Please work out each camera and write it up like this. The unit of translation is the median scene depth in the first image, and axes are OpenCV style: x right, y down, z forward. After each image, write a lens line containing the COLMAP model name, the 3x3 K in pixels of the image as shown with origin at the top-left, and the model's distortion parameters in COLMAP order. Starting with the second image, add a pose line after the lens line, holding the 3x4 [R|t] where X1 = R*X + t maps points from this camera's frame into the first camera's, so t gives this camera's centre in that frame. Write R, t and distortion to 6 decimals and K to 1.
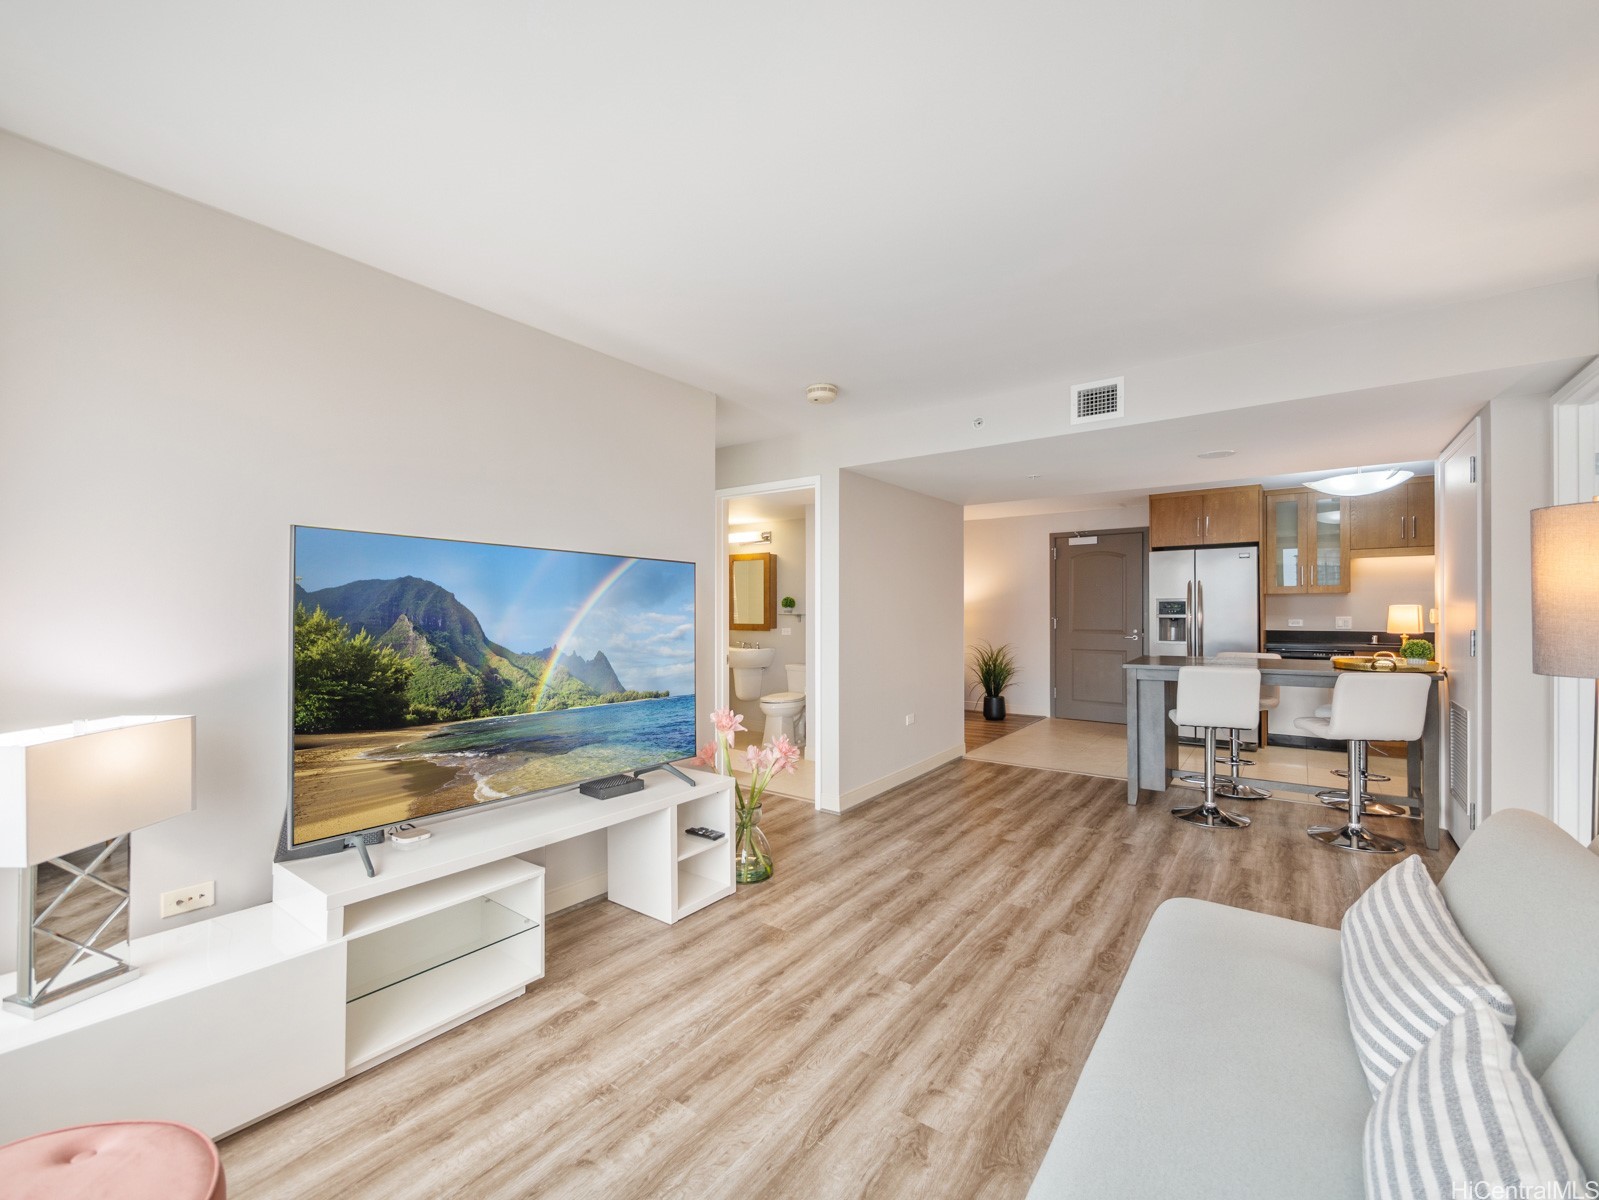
lens RADIAL K [[672.5, 0, 807.0], [0, 672.5, 605.4], [0, 0, 1]] dist [-0.004393, 0.000638]
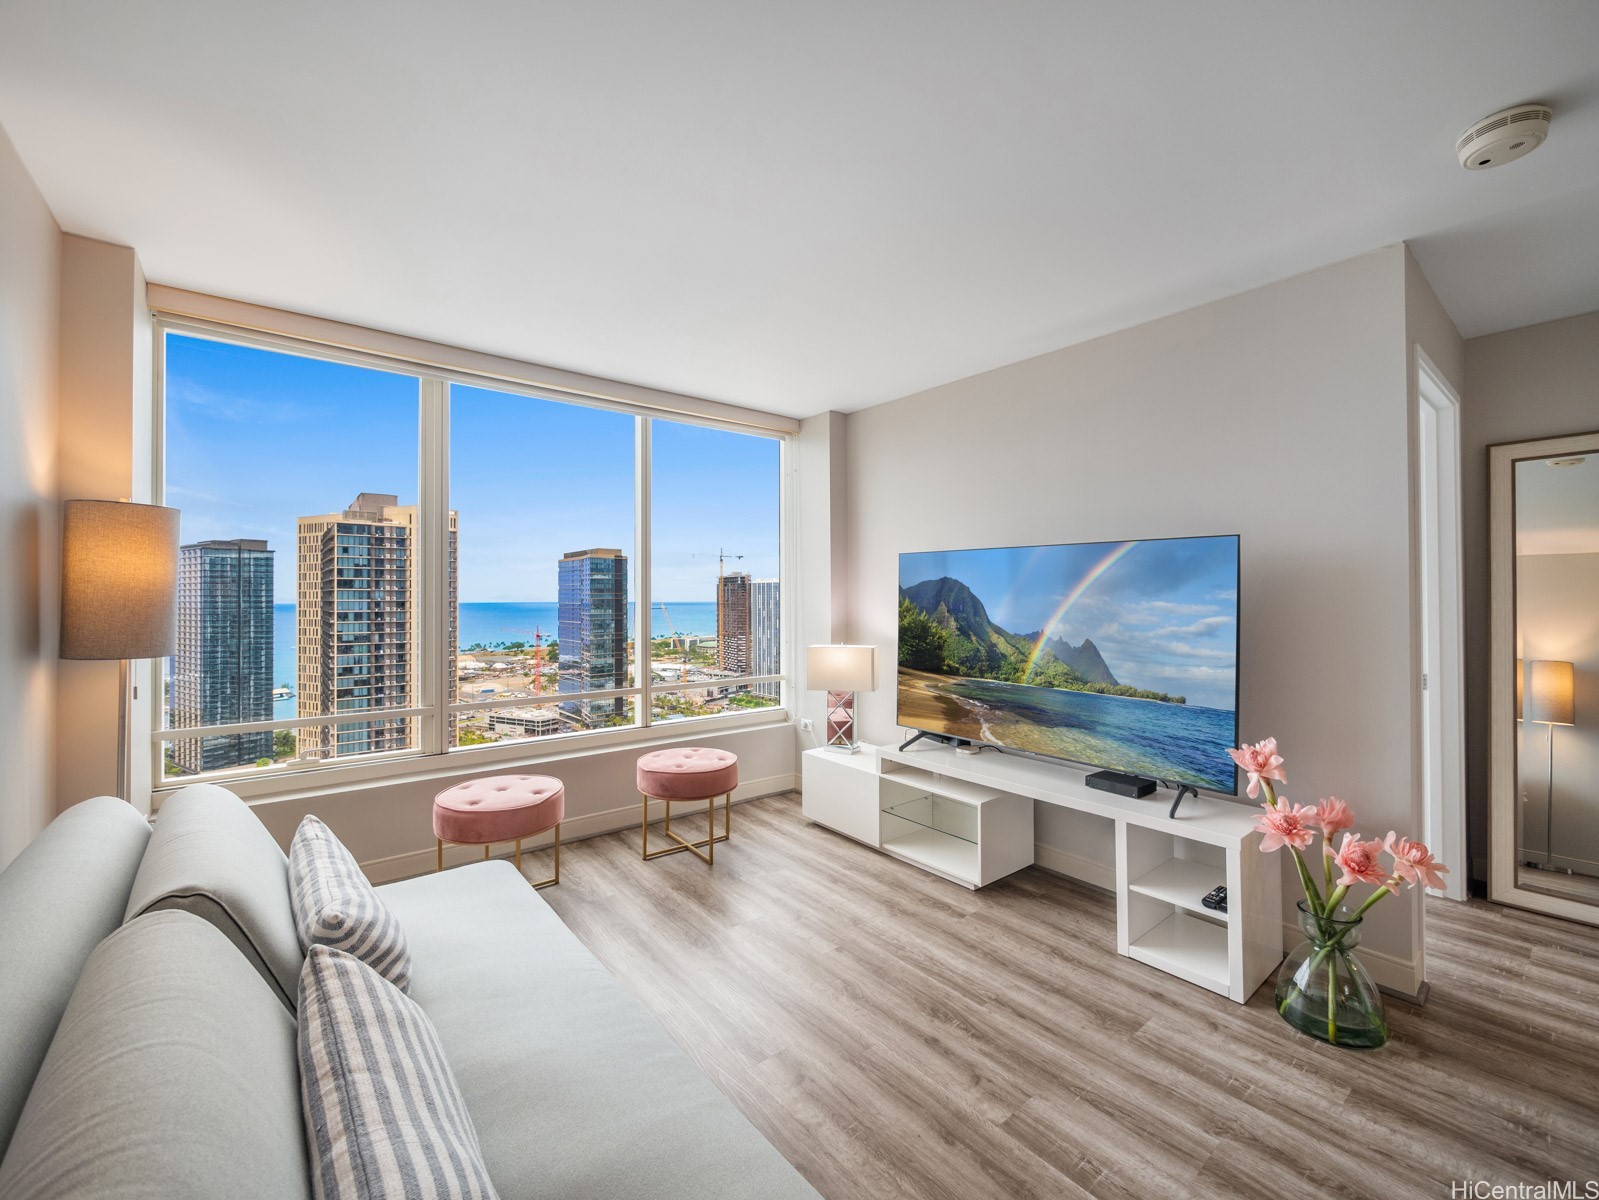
lens RADIAL K [[672.5, 0, 805.4], [0, 672.5, 594.7], [0, 0, 1]] dist [-0.004393, 0.000638]
pose [[-0.258663, -0.003983, -0.965959, 0.846266], [0.012840, 0.999889, -0.007561, 0.003701], [0.965882, -0.014358, -0.258583, 0.929185]]
